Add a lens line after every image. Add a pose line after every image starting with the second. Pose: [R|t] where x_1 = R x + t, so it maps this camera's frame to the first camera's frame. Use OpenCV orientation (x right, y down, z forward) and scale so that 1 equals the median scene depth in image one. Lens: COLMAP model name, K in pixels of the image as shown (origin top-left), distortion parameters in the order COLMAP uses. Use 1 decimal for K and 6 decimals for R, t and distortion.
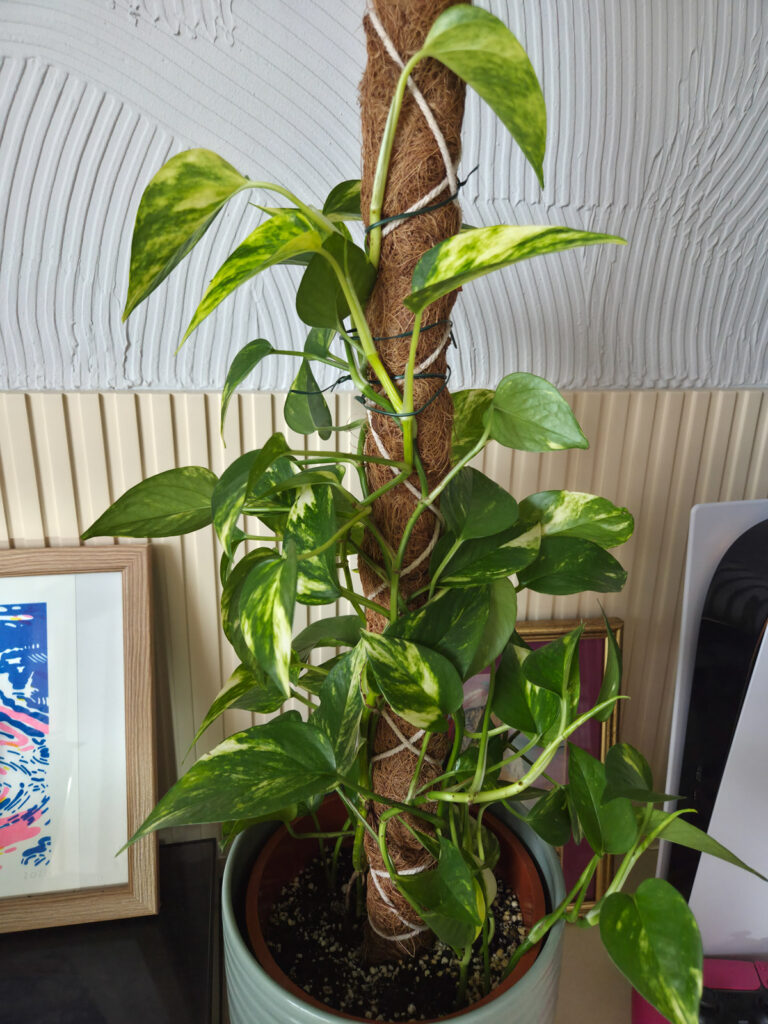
lens RADIAL K [[717.2, 0, 391.1], [0, 717.2, 509.9], [0, 0, 1]] dist [0.002244, -0.005840]
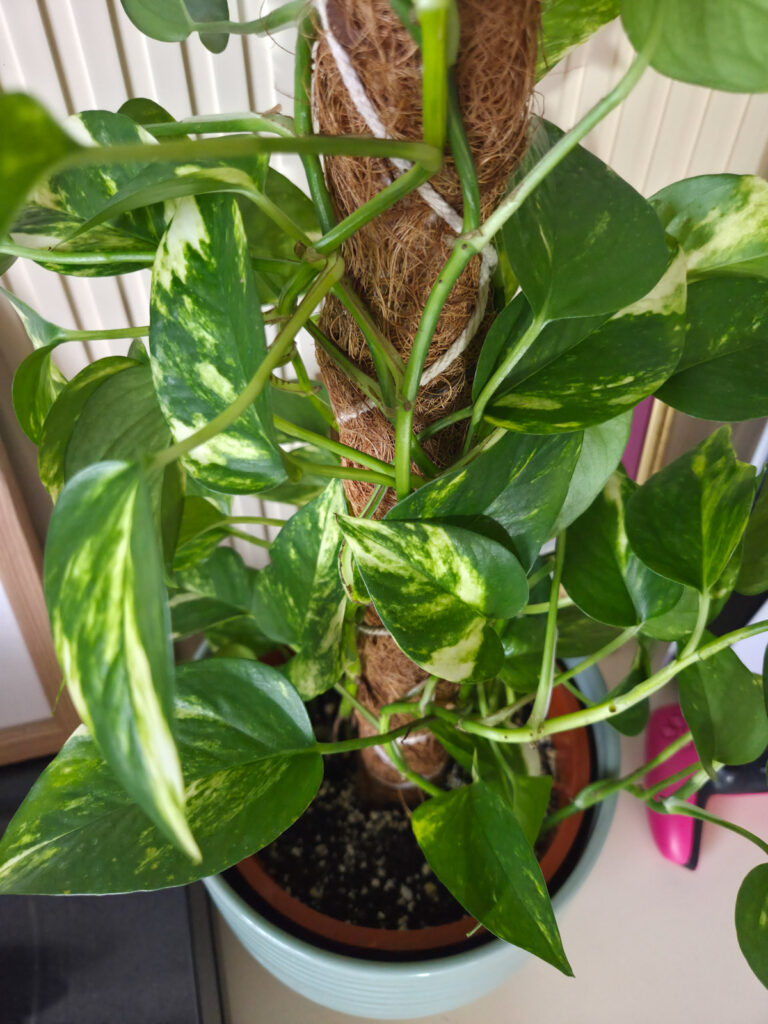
lens RADIAL K [[717.2, 0, 391.1], [0, 717.2, 509.9], [0, 0, 1]] dist [0.002244, -0.005840]
pose [[0.996081, -0.069911, 0.054176, -0.032043], [0.034825, 0.873070, 0.486350, -0.077881], [-0.081301, -0.482557, 0.872083, 0.556694]]
